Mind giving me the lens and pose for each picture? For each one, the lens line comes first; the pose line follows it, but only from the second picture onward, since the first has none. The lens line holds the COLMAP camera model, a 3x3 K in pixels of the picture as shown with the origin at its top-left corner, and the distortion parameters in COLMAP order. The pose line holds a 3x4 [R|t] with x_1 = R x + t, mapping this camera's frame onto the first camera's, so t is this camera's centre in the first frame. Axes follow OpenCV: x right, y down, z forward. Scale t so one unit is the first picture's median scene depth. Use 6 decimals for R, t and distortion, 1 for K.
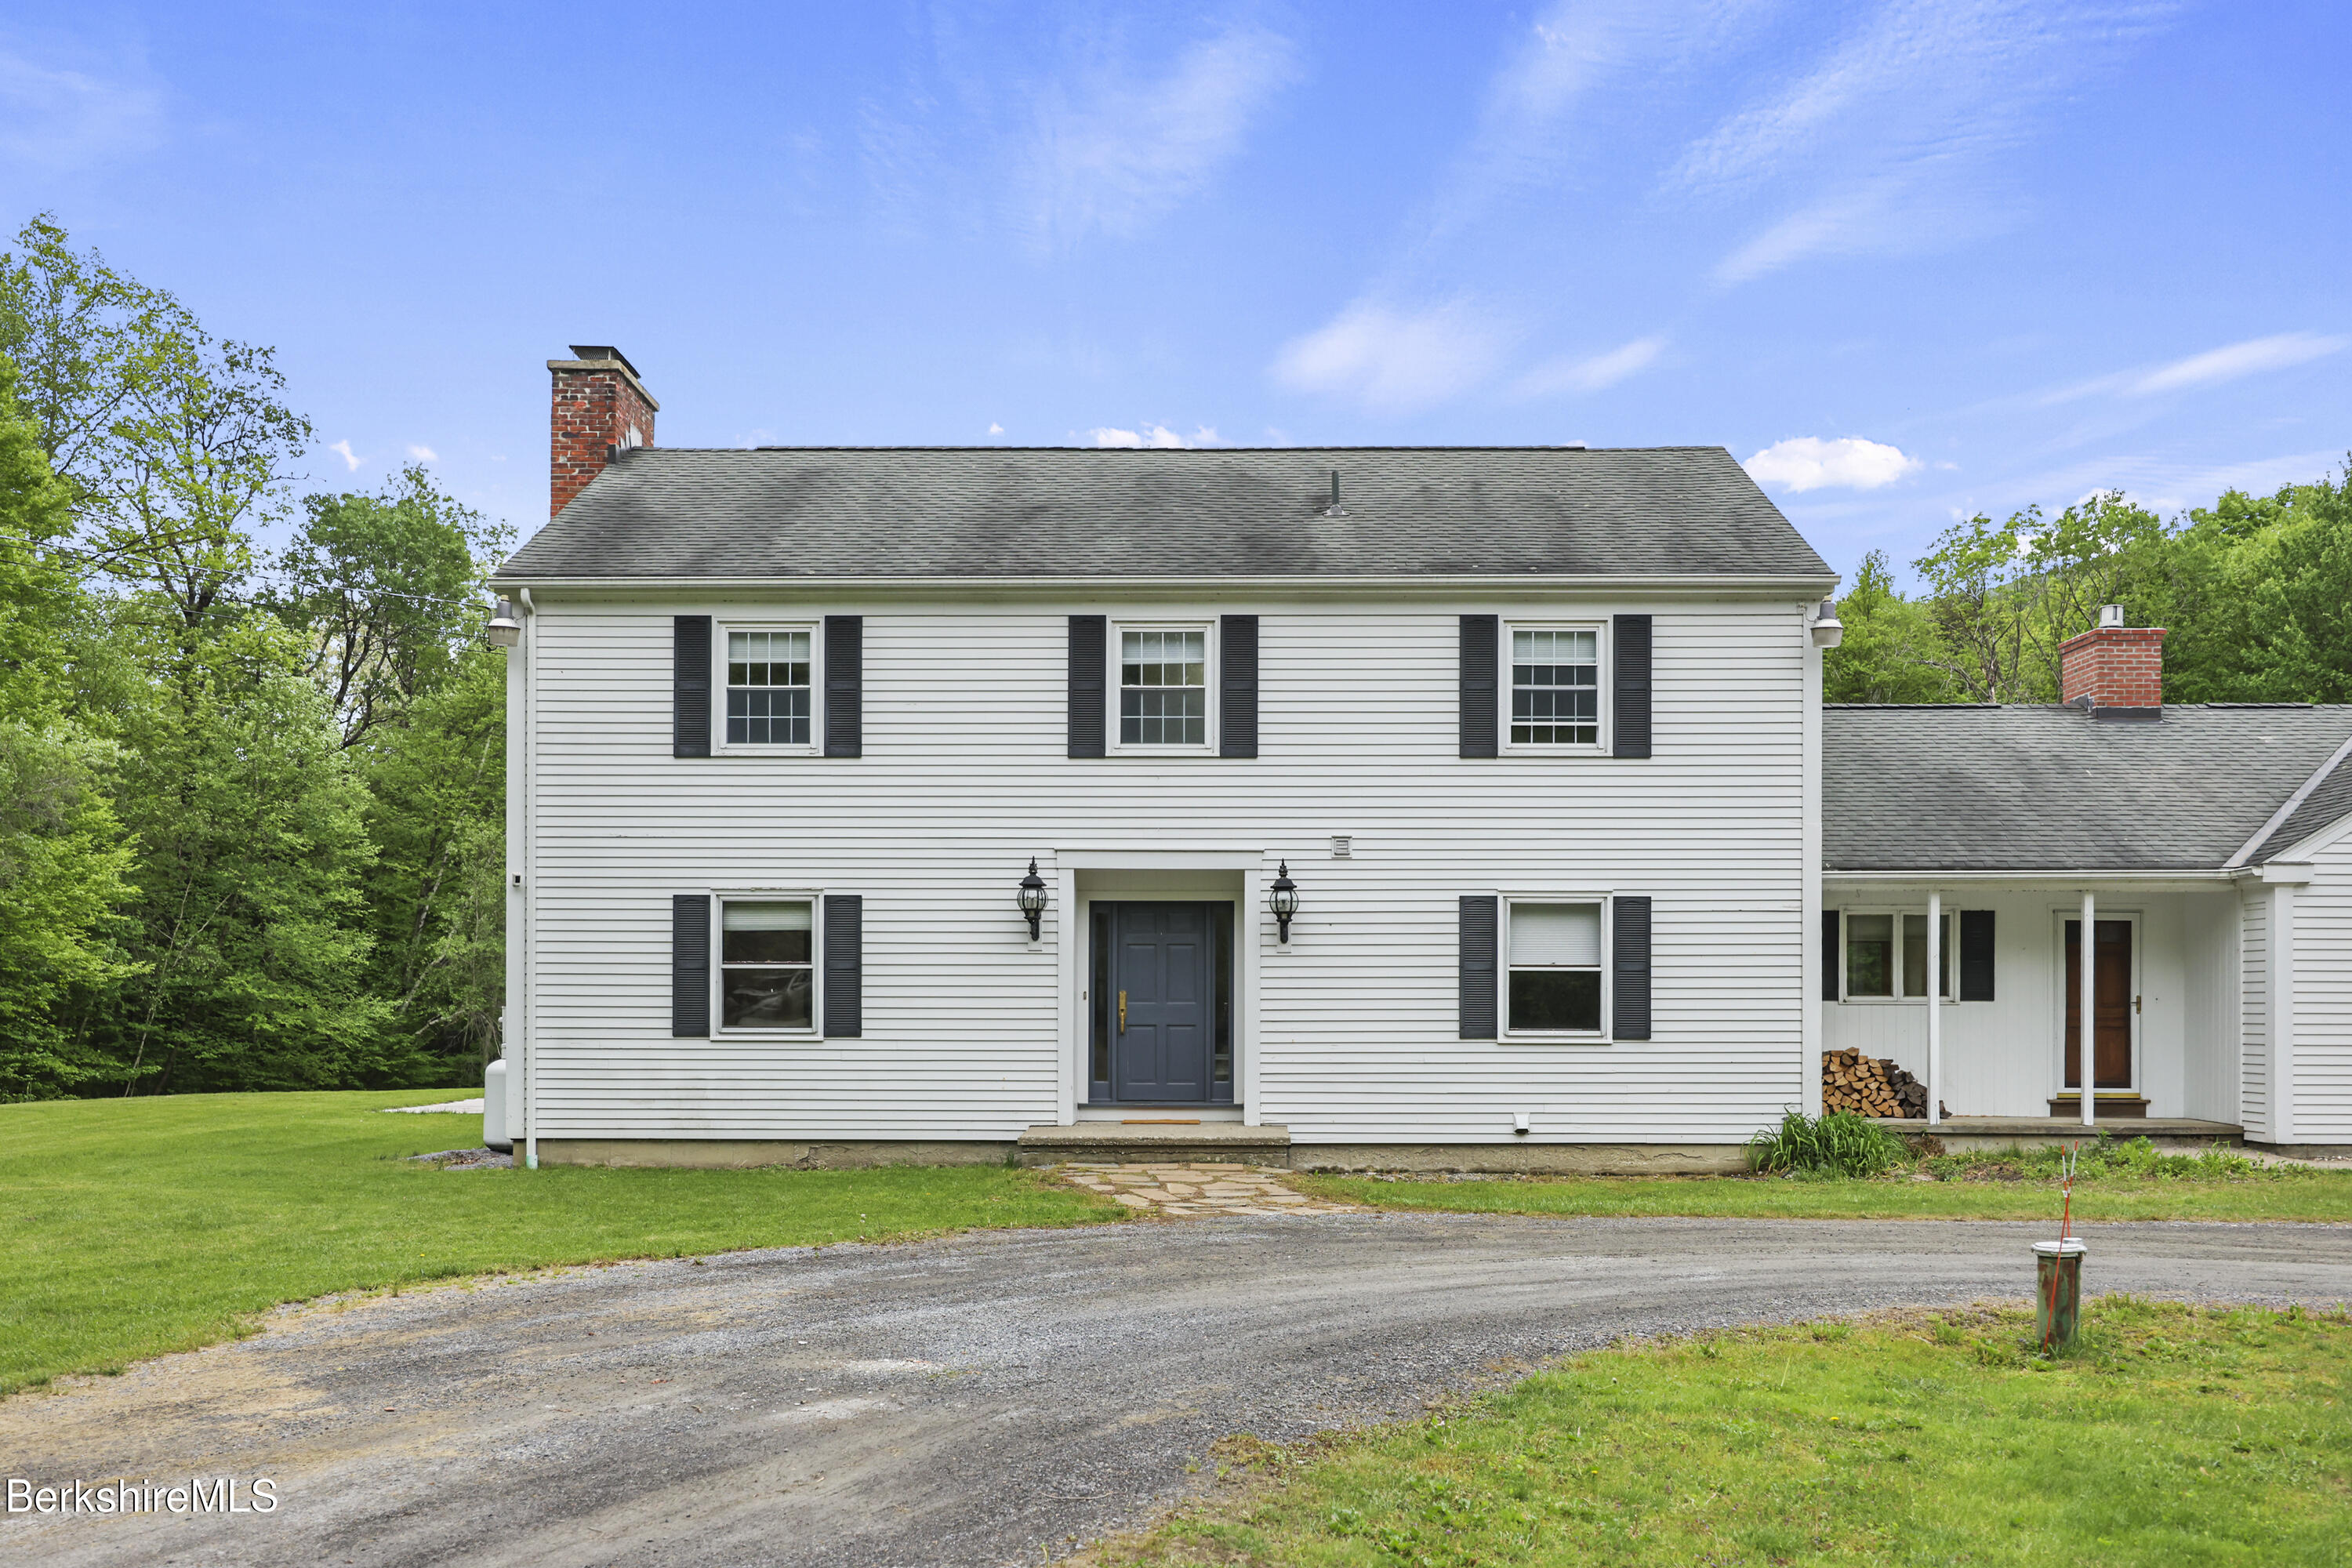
lens RADIAL K [[1919.3, 0, 1205.3], [0, 1919.3, 1018.1], [0, 0, 1]] dist [-0.001085, -0.001369]
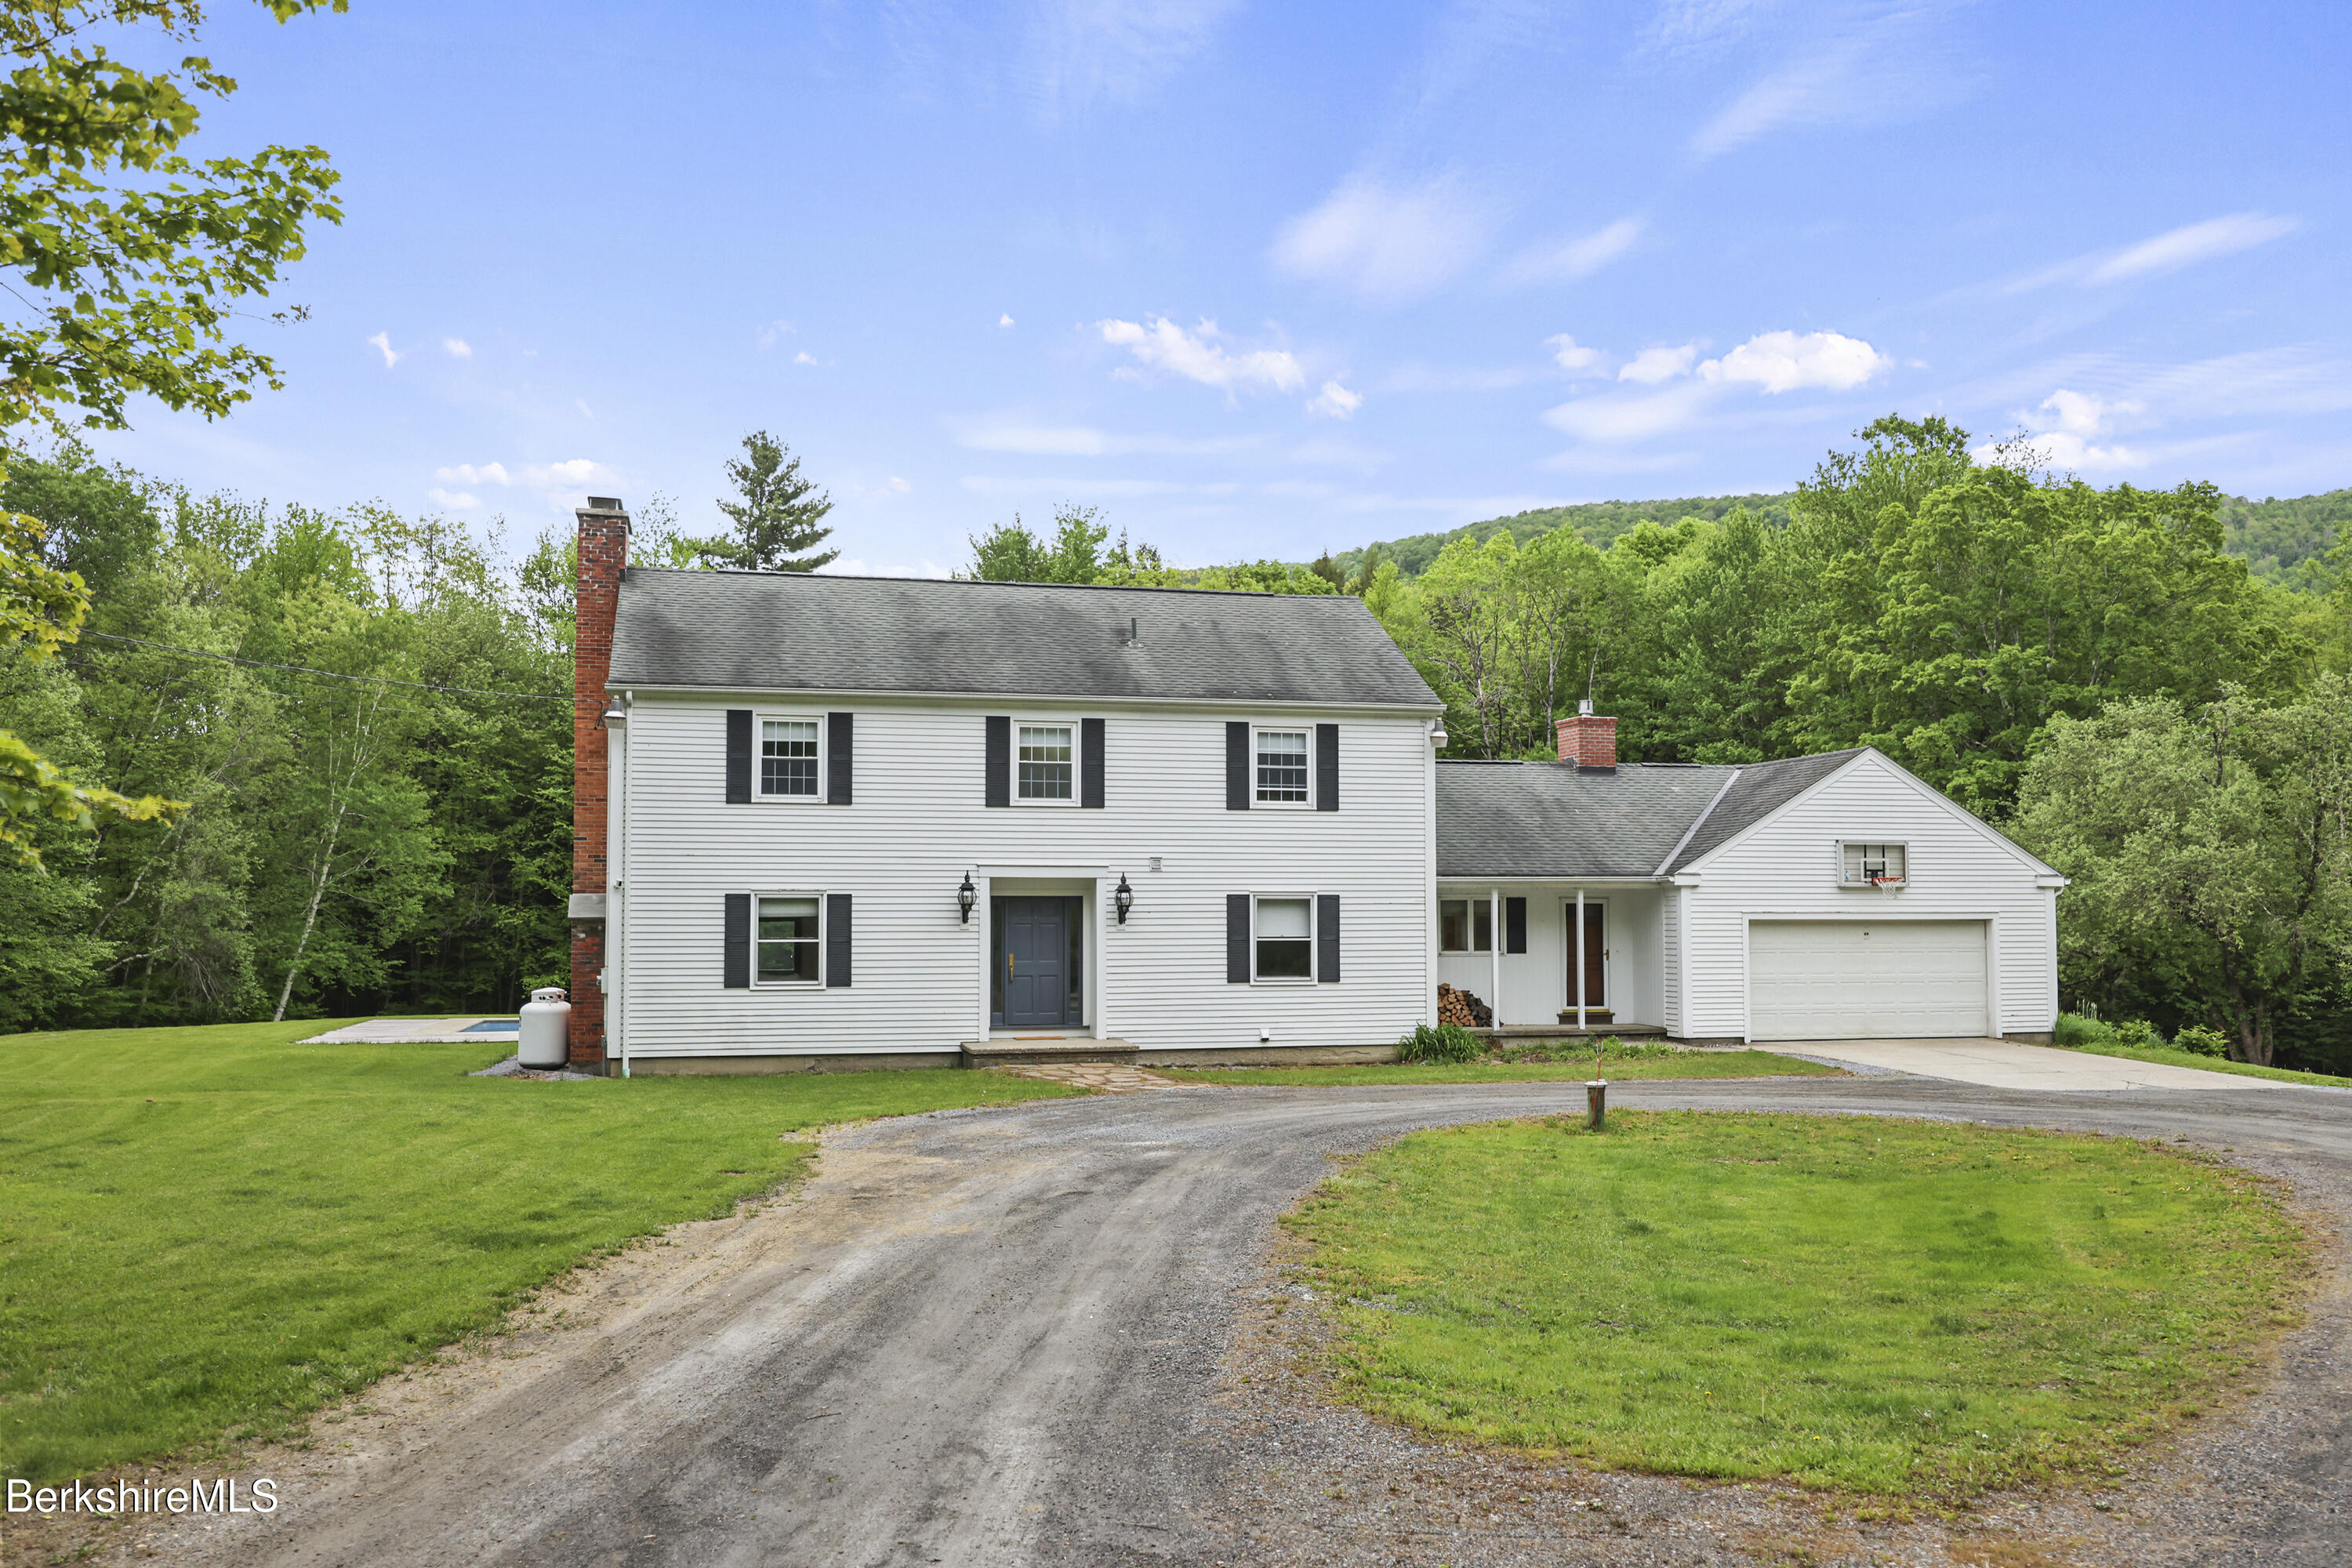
lens RADIAL K [[1916.4, 0, 1203.6], [0, 1916.4, 847.0], [0, 0, 1]] dist [-0.002578, 0.002443]
pose [[0.966143, 0.005901, 0.257940, -0.302265], [0.005477, 0.999044, -0.043371, -0.033448], [-0.257949, 0.043315, 0.965187, -0.554474]]
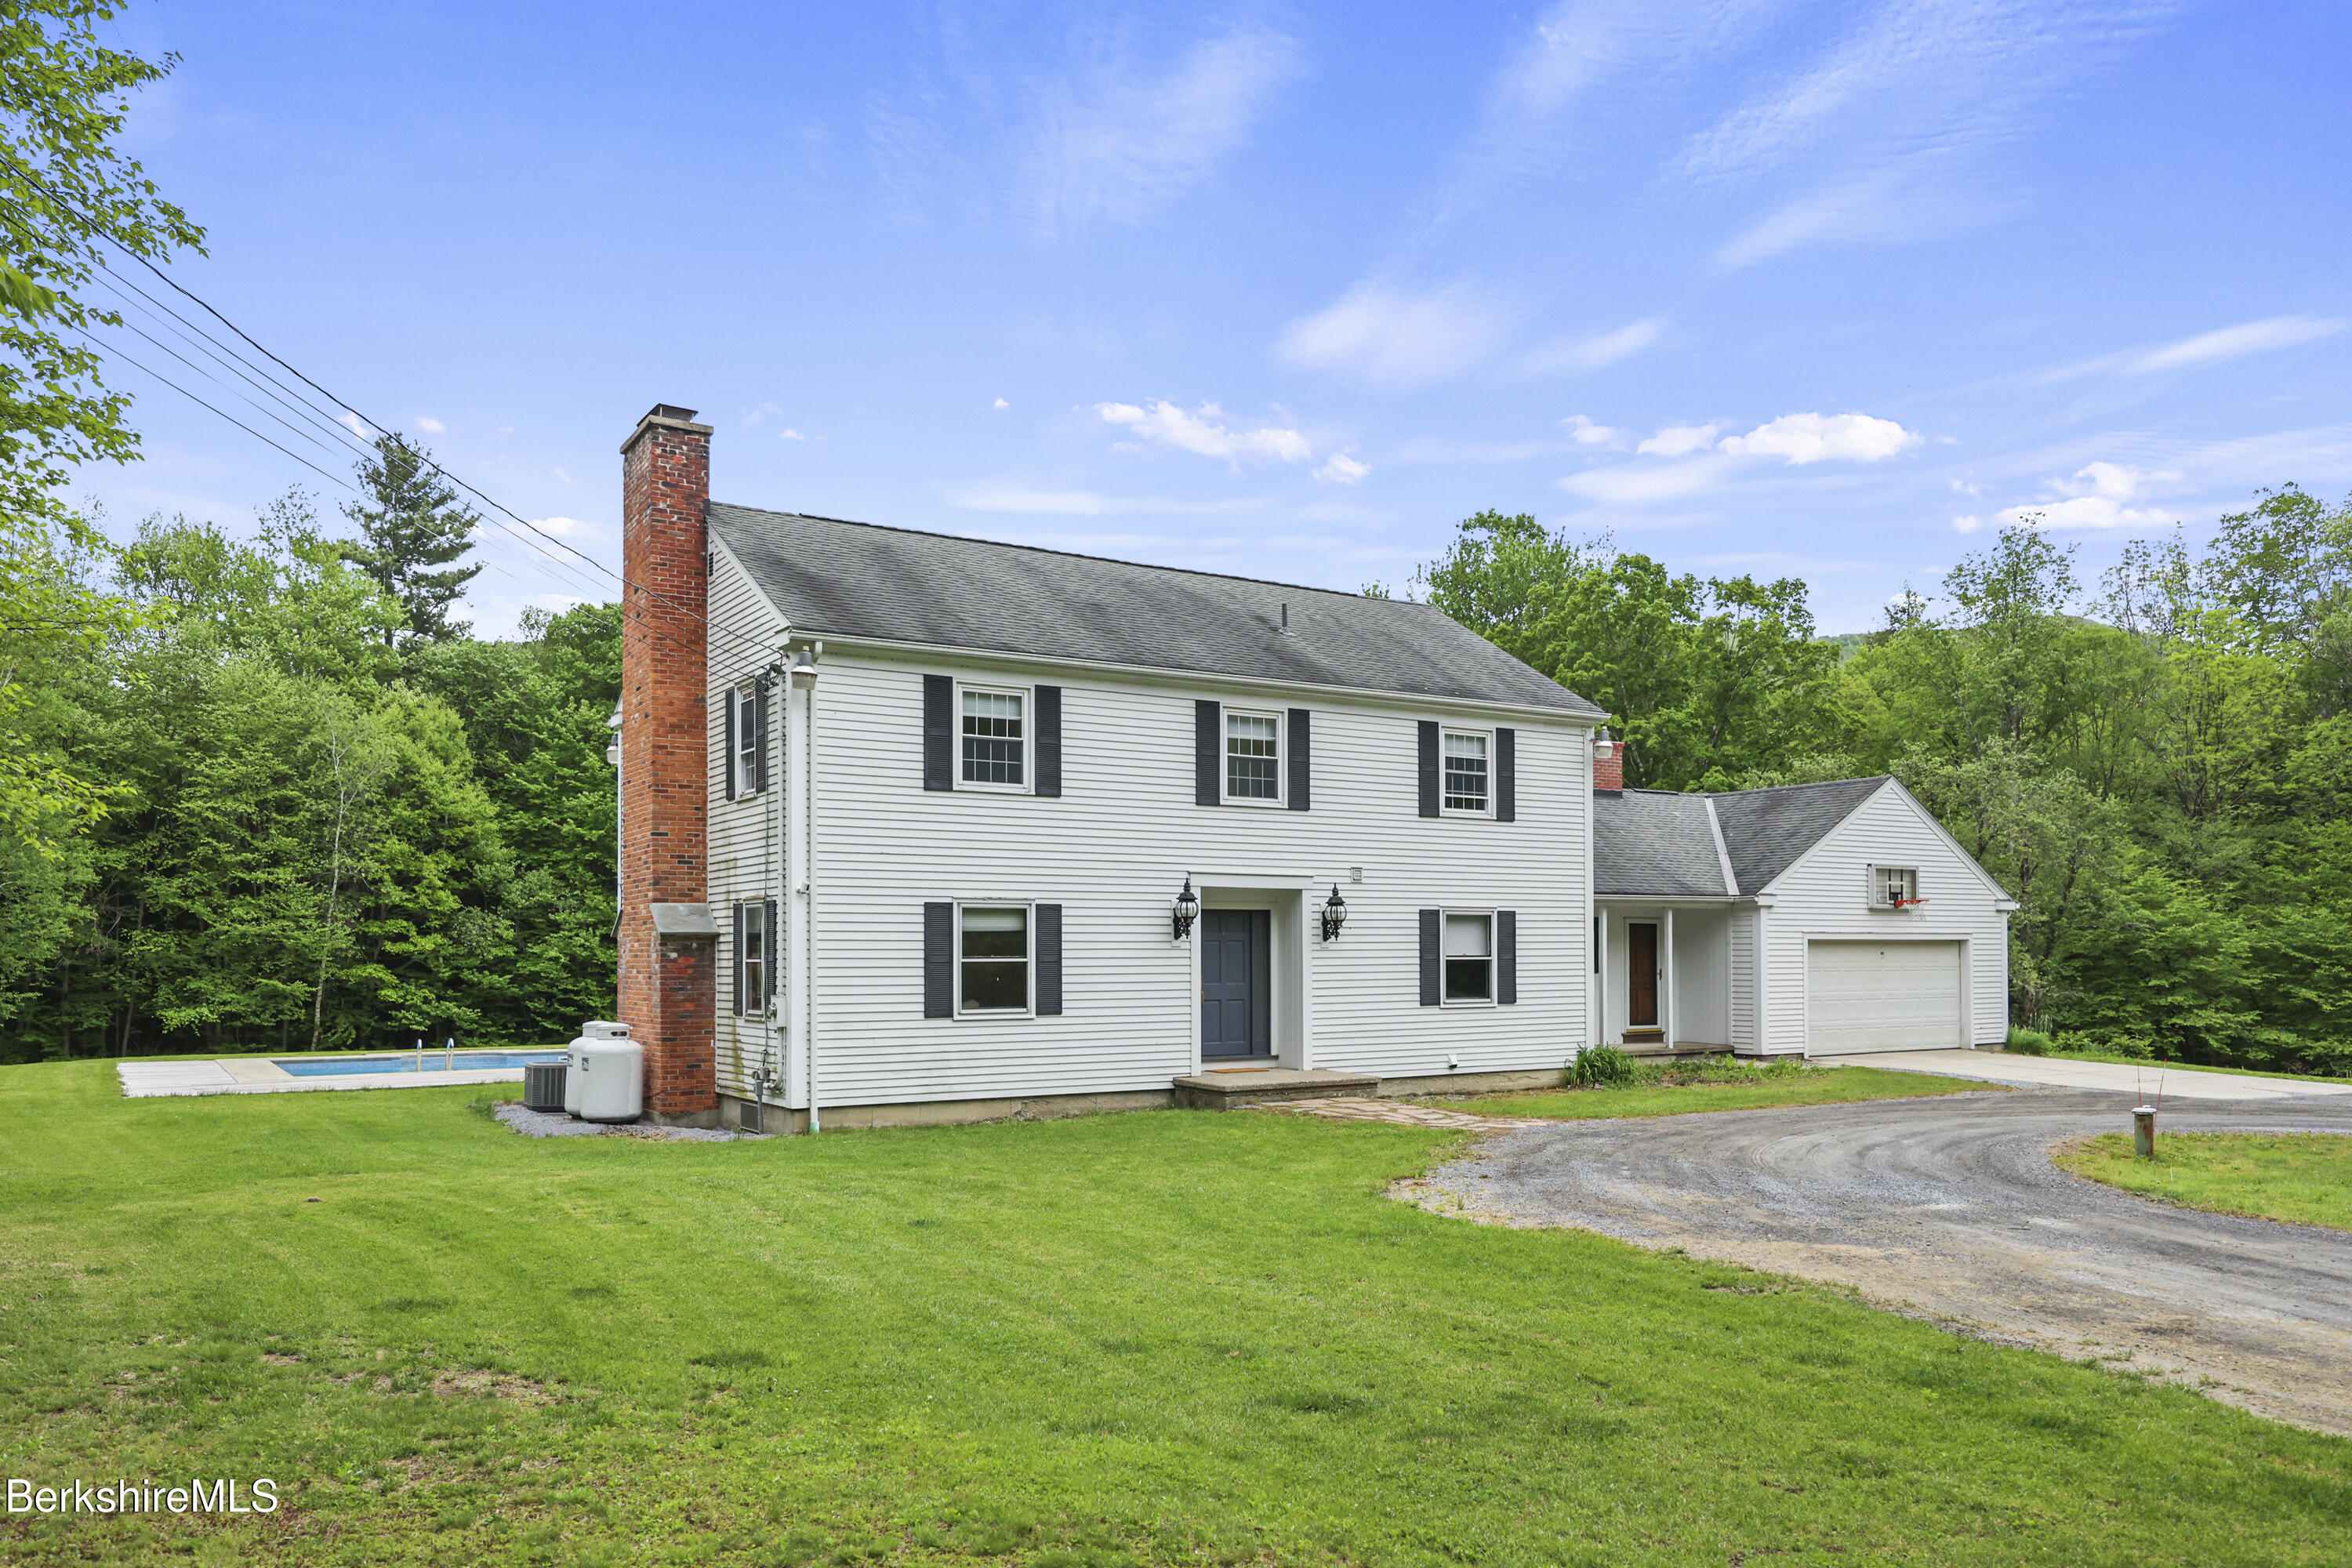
lens RADIAL K [[1652.2, 0, 1187.5], [0, 1652.2, 956.5], [0, 0, 1]] dist [-0.001288, -0.001403]
pose [[0.839771, -0.005906, 0.542909, -0.707809], [0.007615, 0.999971, -0.000900, -0.027300], [-0.542888, 0.004890, 0.839791, 0.024244]]
